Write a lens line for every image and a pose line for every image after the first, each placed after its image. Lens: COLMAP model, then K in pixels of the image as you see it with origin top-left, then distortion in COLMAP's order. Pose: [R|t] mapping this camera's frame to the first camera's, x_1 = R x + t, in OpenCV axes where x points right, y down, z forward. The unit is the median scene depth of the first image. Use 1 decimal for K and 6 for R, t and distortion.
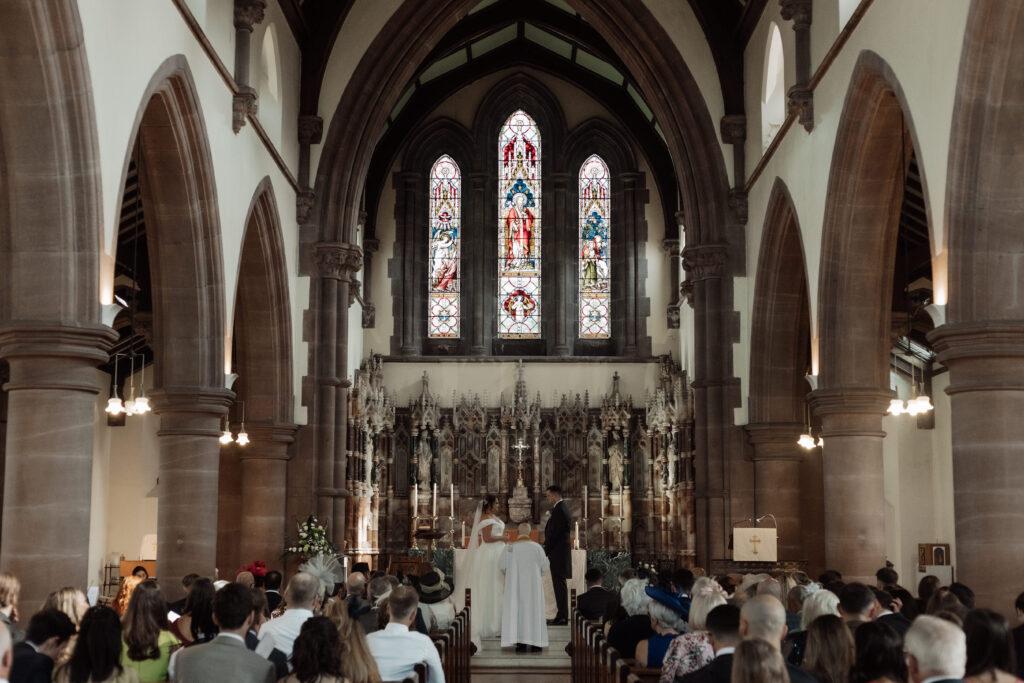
lens RADIAL K [[1491.2, 0, 510.6], [0, 1491.2, 342.5], [0, 0, 1]] dist [0.024908, 0.000000]
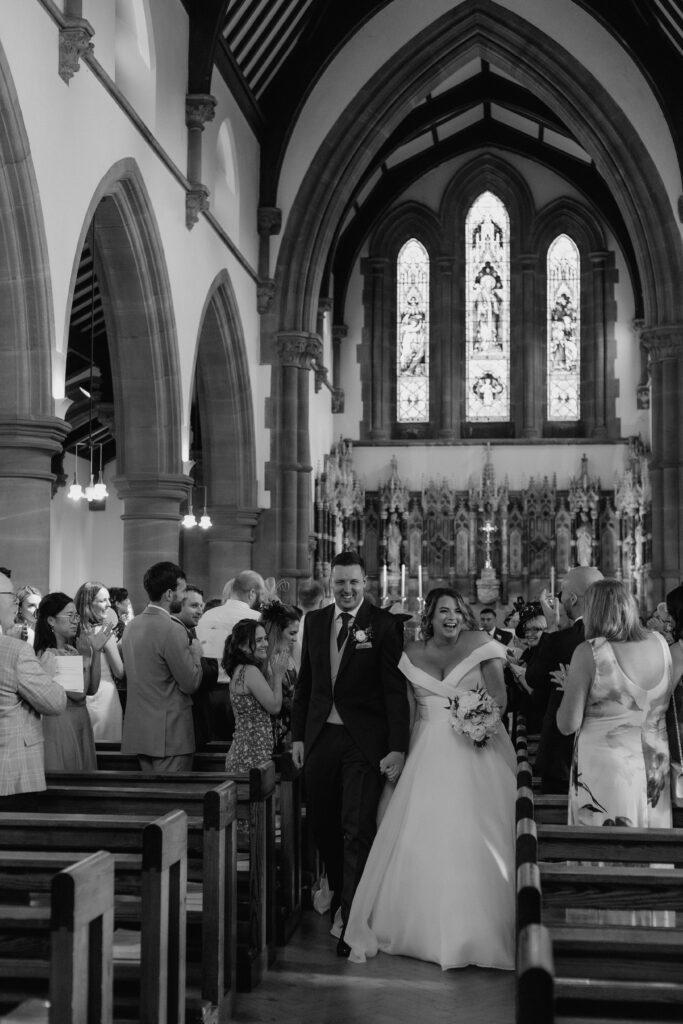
lens RADIAL K [[1491.2, 0, 336.6], [0, 1491.2, 519.4], [0, 0, 1]] dist [0.024908, 0.000000]
pose [[0.994335, -0.005422, -0.106154, 0.018556], [0.012087, 0.997988, 0.062243, -0.001277], [0.105603, -0.063173, 0.992400, -0.024120]]
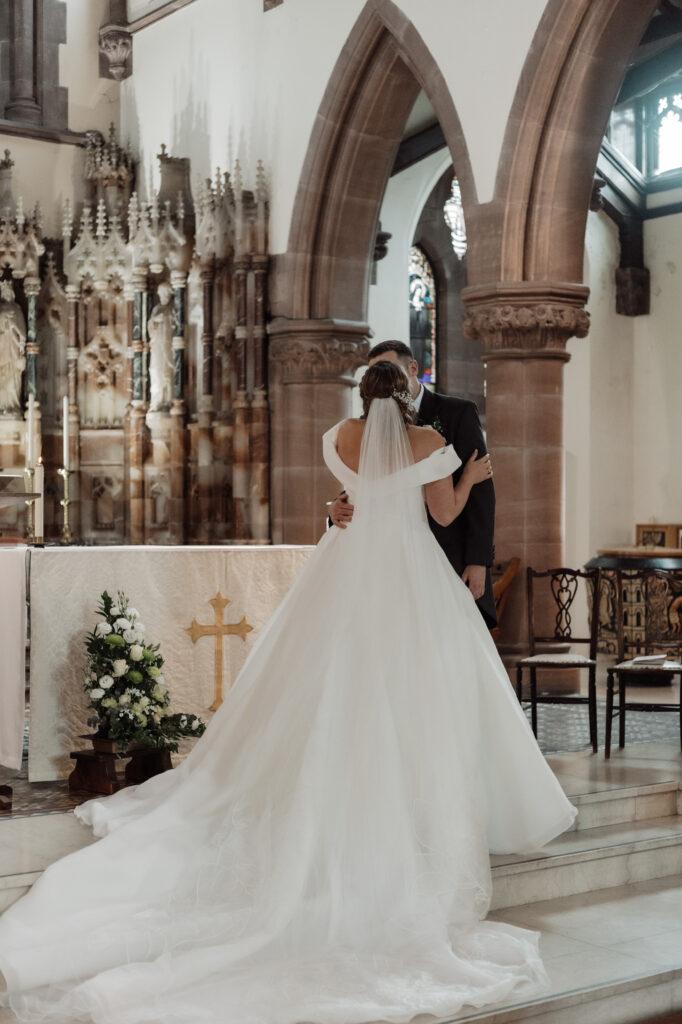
lens RADIAL K [[1491.2, 0, 339.4], [0, 1491.2, 513.2], [0, 0, 1]] dist [0.024908, 0.000000]
pose [[0.814053, -0.003402, 0.580781, -0.180197], [-0.075106, 0.990970, 0.111077, 0.114477], [-0.575914, -0.134043, 0.806446, 0.908795]]
